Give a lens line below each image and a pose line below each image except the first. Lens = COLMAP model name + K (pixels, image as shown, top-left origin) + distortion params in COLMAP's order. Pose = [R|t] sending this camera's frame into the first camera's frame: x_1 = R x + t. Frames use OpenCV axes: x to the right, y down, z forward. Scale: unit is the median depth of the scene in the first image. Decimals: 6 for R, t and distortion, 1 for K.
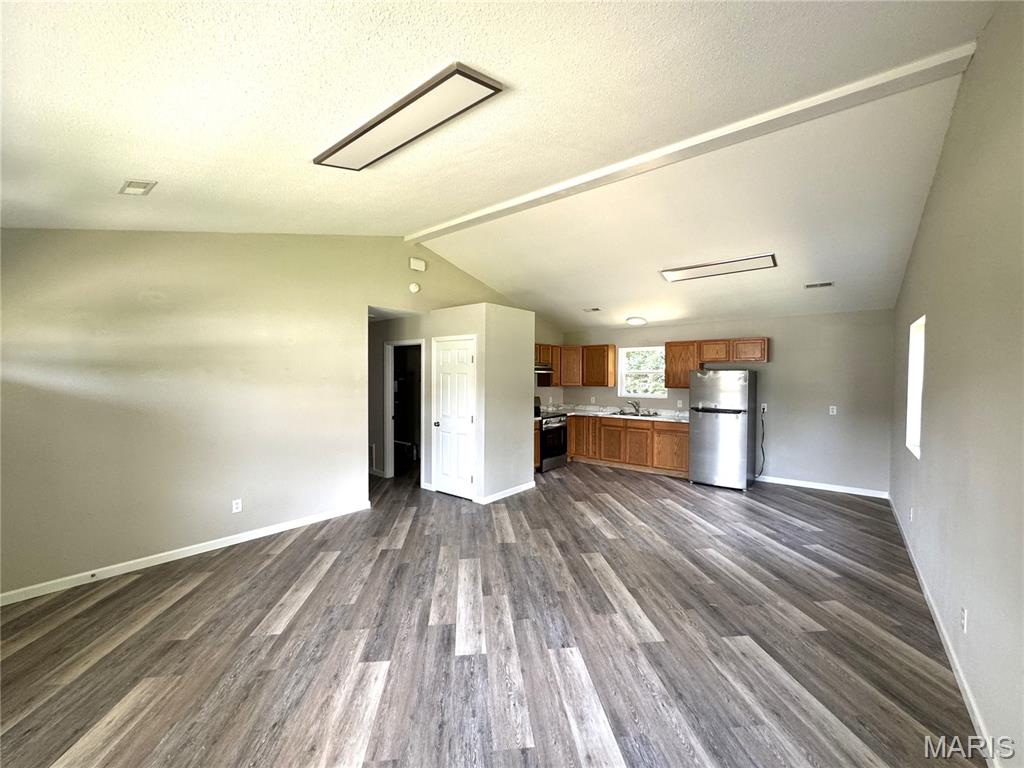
lens RADIAL K [[411.9, 0, 511.1], [0, 411.9, 378.5], [0, 0, 1]] dist [-0.003382, -0.000359]
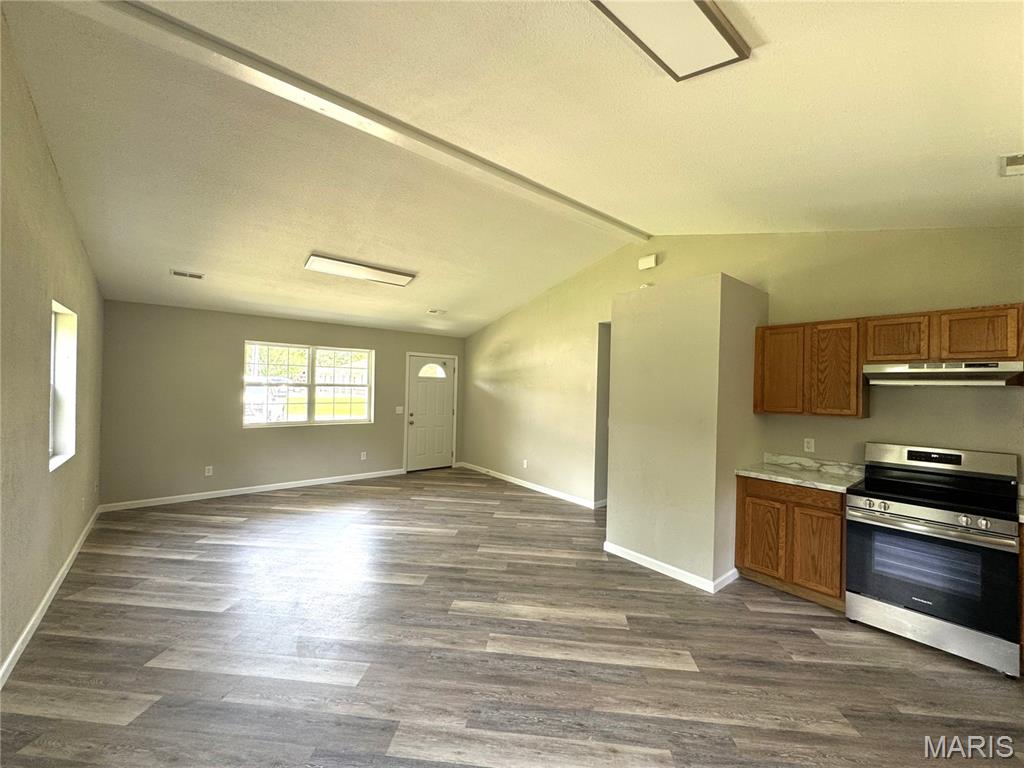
lens RADIAL K [[411.9, 0, 511.3], [0, 411.9, 386.5], [0, 0, 1]] dist [-0.003382, -0.000359]
pose [[-0.208277, -0.007585, -0.978040, 0.968863], [-0.032209, 0.999481, -0.000892, -0.000097], [0.977539, 0.031316, -0.208413, 1.274501]]
